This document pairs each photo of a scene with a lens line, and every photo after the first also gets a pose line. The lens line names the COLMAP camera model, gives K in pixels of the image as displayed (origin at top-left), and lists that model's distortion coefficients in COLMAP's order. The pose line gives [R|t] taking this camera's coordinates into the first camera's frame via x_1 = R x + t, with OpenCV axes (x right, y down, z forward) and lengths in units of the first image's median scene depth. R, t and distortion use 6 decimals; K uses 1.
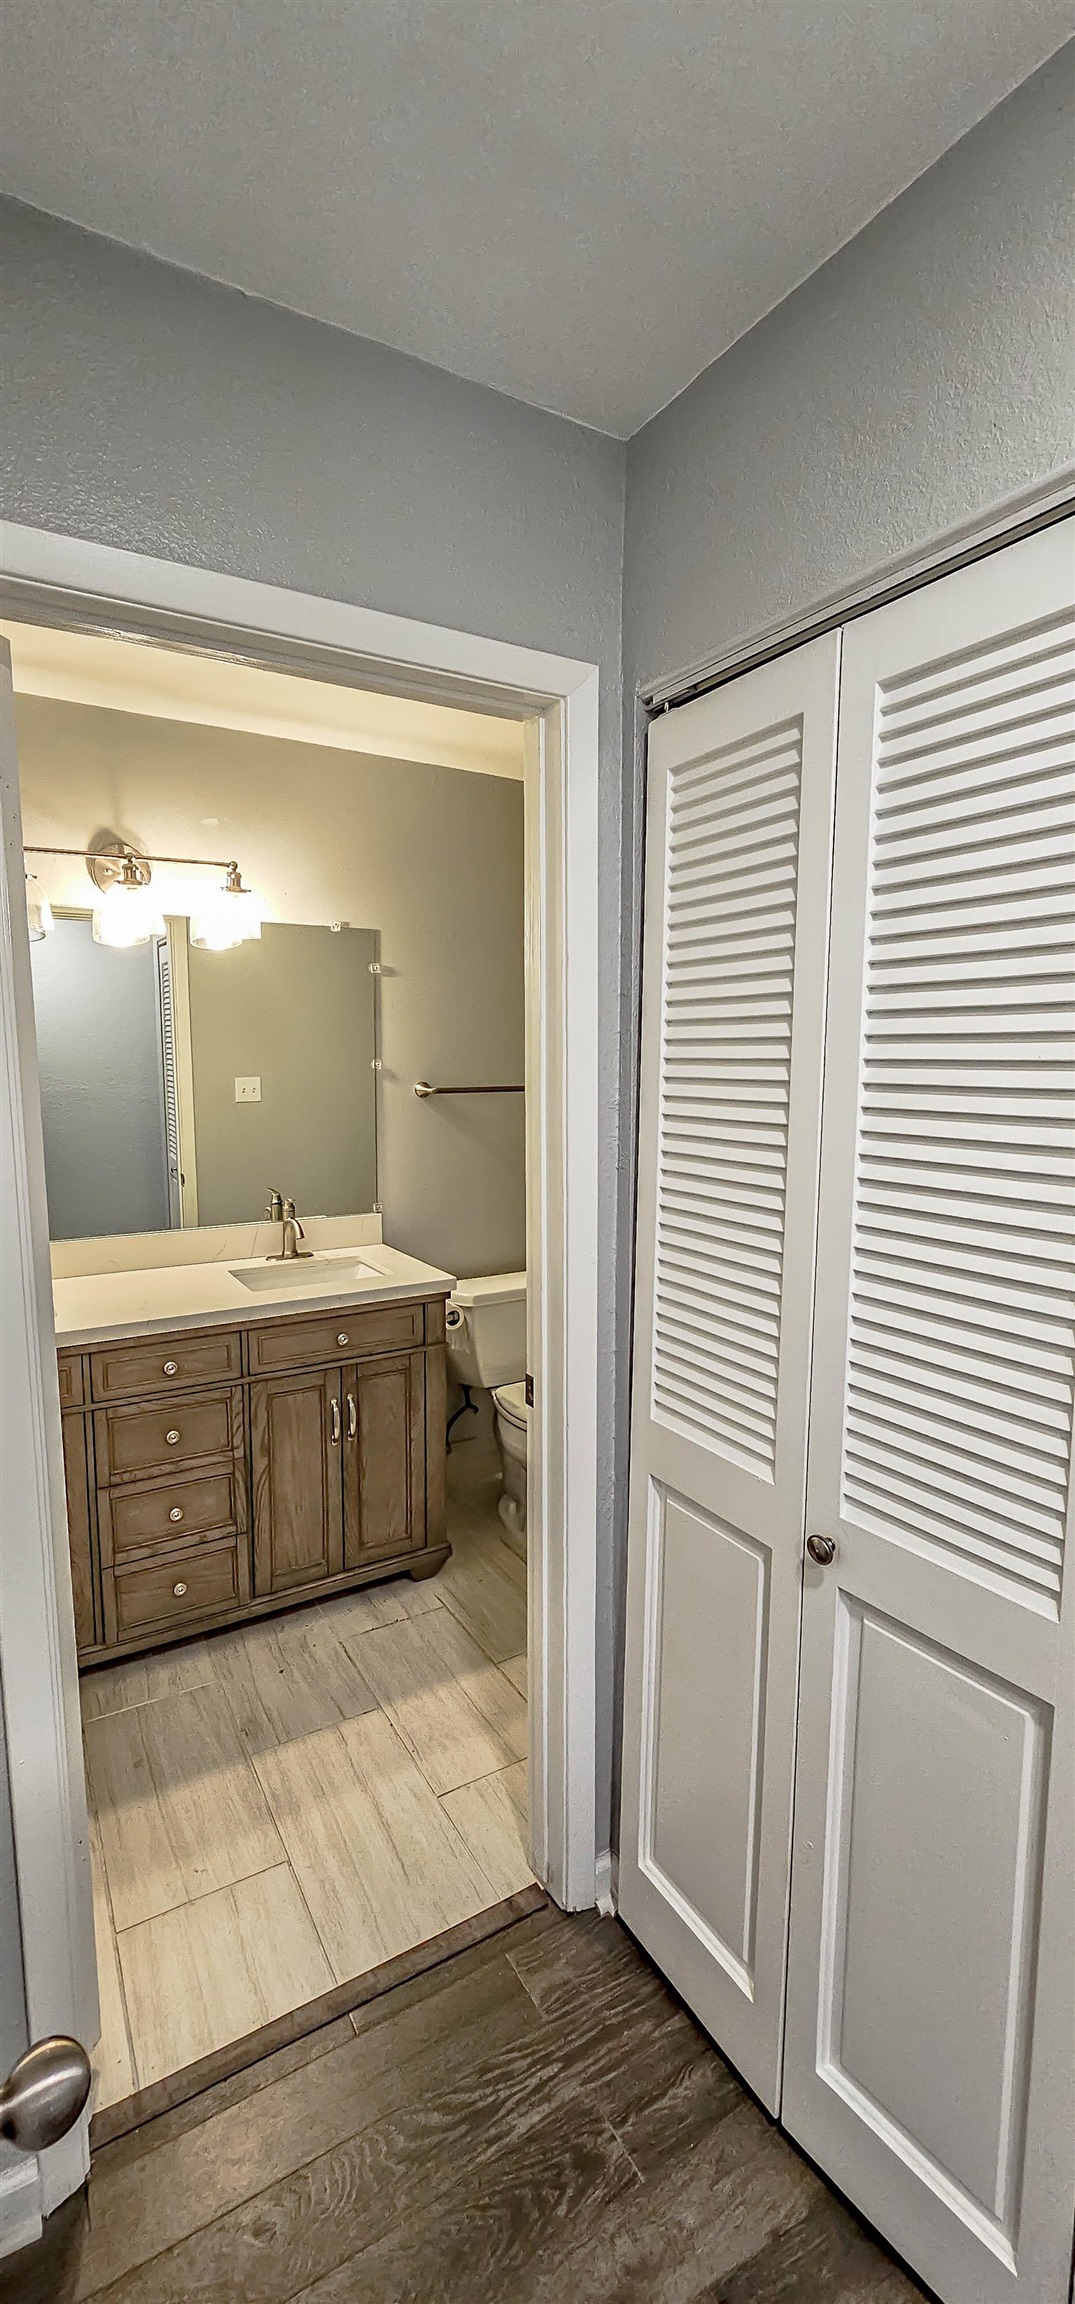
lens RADIAL K [[951.0, 0, 537.4], [0, 951.0, 1170.2], [0, 0, 1]] dist [0.000320, 0.000107]
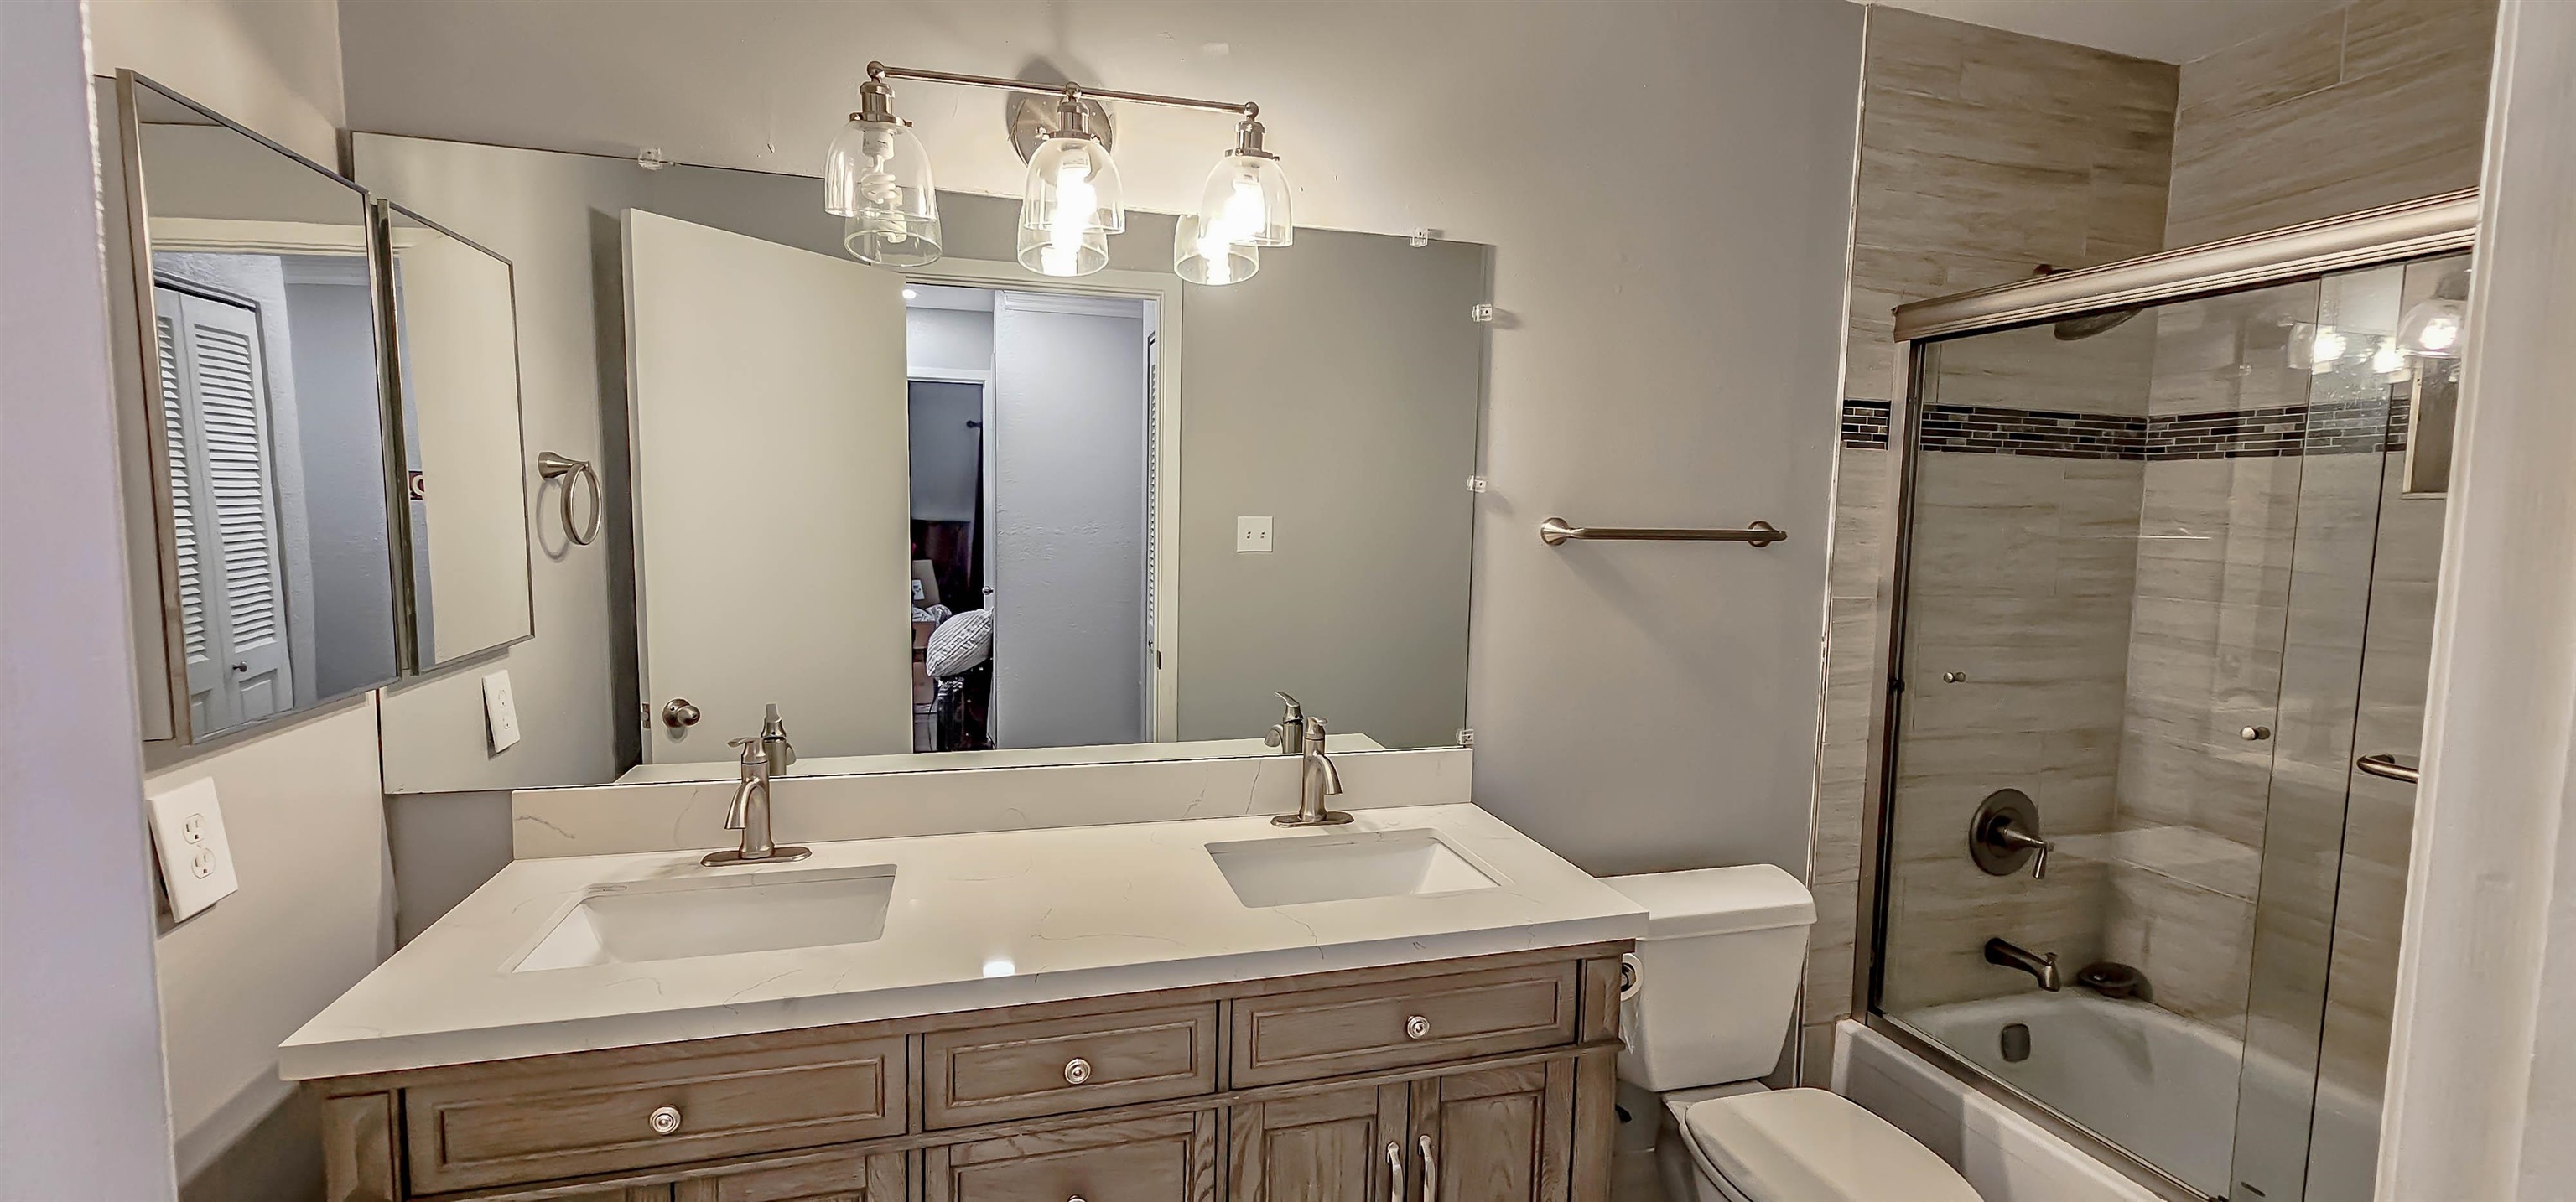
lens RADIAL K [[1063.0, 0, 1294.1], [0, 1063.0, 612.2], [0, 0, 1]] dist [0.000320, 0.000107]
pose [[0.967030, 0.040175, -0.251474, -0.129948], [-0.048322, 0.998485, -0.026302, -0.016134], [0.250036, 0.037587, 0.967507, 0.424361]]
